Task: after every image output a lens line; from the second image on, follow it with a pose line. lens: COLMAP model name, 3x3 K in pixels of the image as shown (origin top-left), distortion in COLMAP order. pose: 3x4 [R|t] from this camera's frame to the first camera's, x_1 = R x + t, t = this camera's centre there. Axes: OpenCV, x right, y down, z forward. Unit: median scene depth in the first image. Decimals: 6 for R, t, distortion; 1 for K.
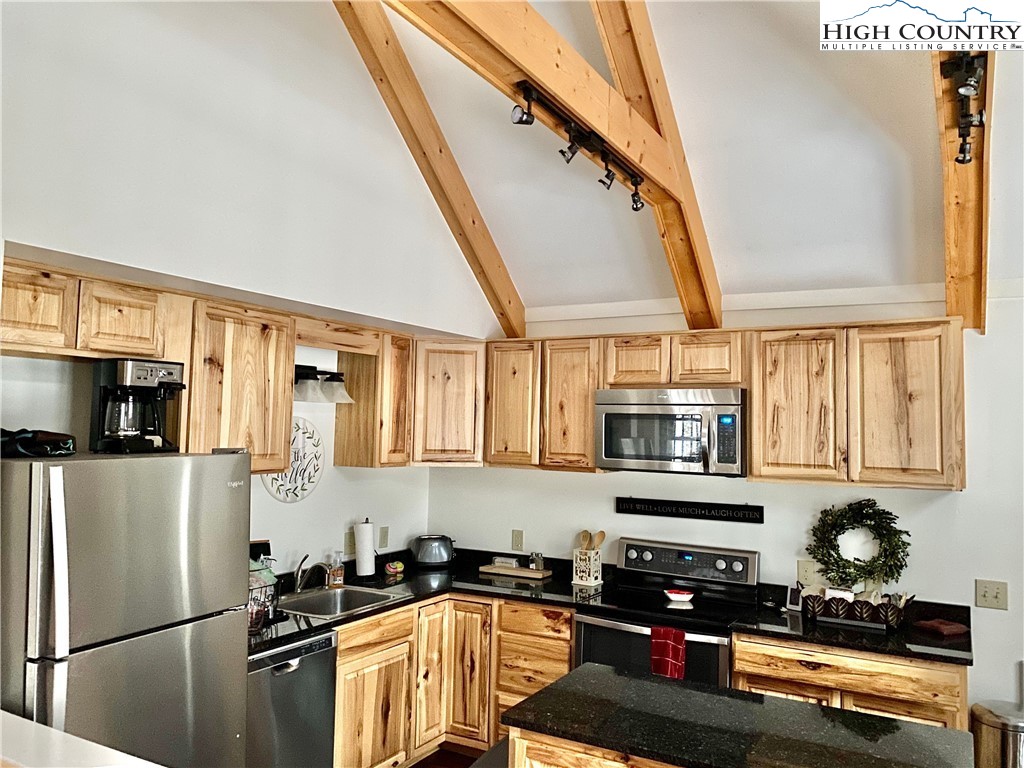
lens RADIAL K [[776.0, 0, 519.1], [0, 776.0, 375.6], [0, 0, 1]] dist [0.070854, -0.087625]
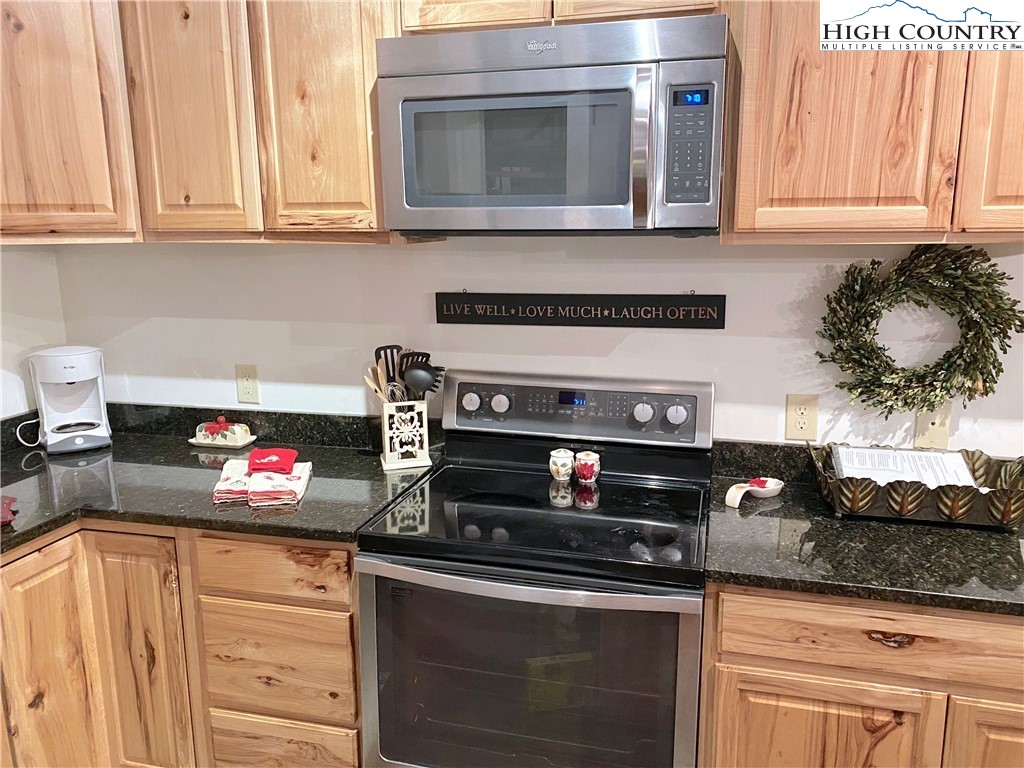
lens RADIAL K [[776.0, 0, 519.1], [0, 776.0, 375.6], [0, 0, 1]] dist [0.070854, -0.087625]
pose [[0.969371, -0.076732, 0.233308, 0.062226], [0.011870, 0.963470, 0.267552, 0.082077], [-0.245315, -0.256588, 0.934871, 0.555718]]
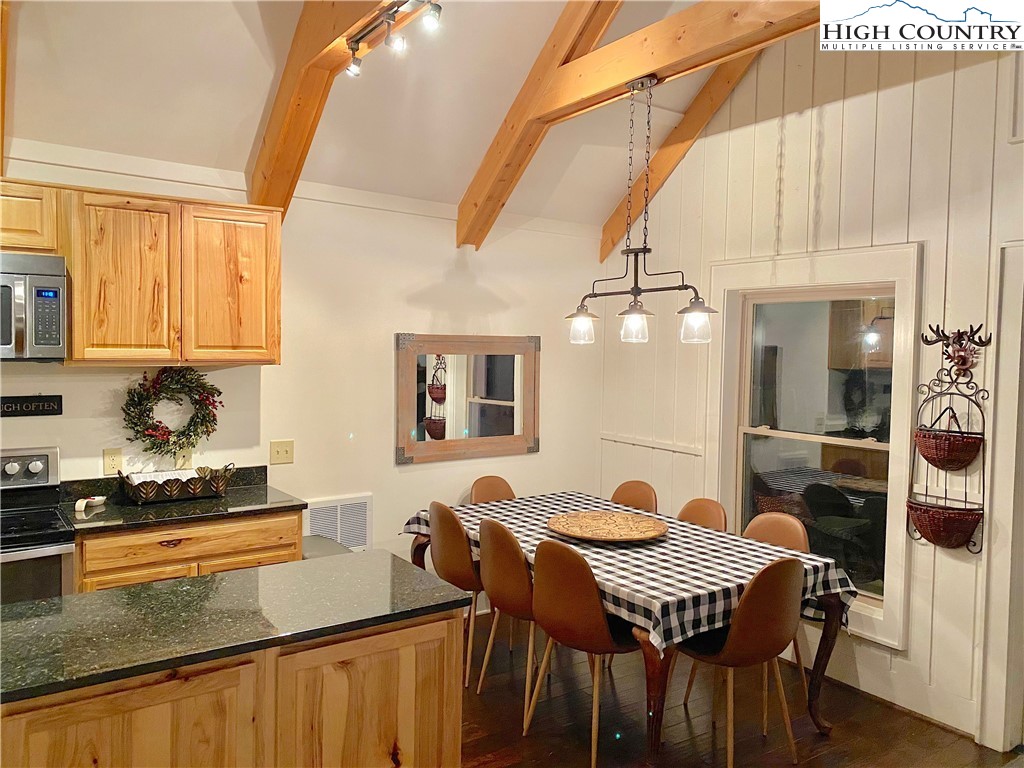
lens RADIAL K [[776.0, 0, 519.1], [0, 776.0, 375.6], [0, 0, 1]] dist [0.070854, -0.087625]
pose [[0.427289, -0.051841, 0.902628, -0.264420], [-0.070538, 0.993400, 0.090446, 0.030583], [-0.901359, -0.102316, 0.420812, 0.175009]]
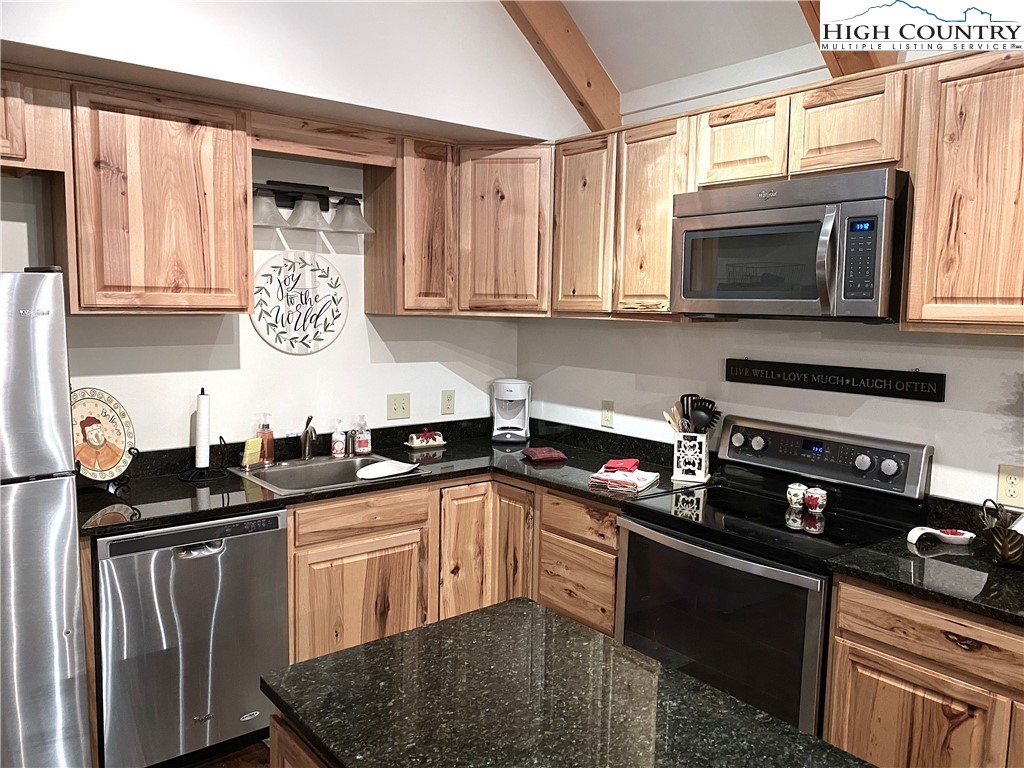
lens RADIAL K [[776.0, 0, 519.1], [0, 776.0, 375.6], [0, 0, 1]] dist [0.070854, -0.087625]
pose [[0.930382, 0.027989, -0.365521, 0.230181], [0.029194, 0.988257, 0.149984, 0.068100], [0.365427, -0.150214, 0.918640, 0.322878]]
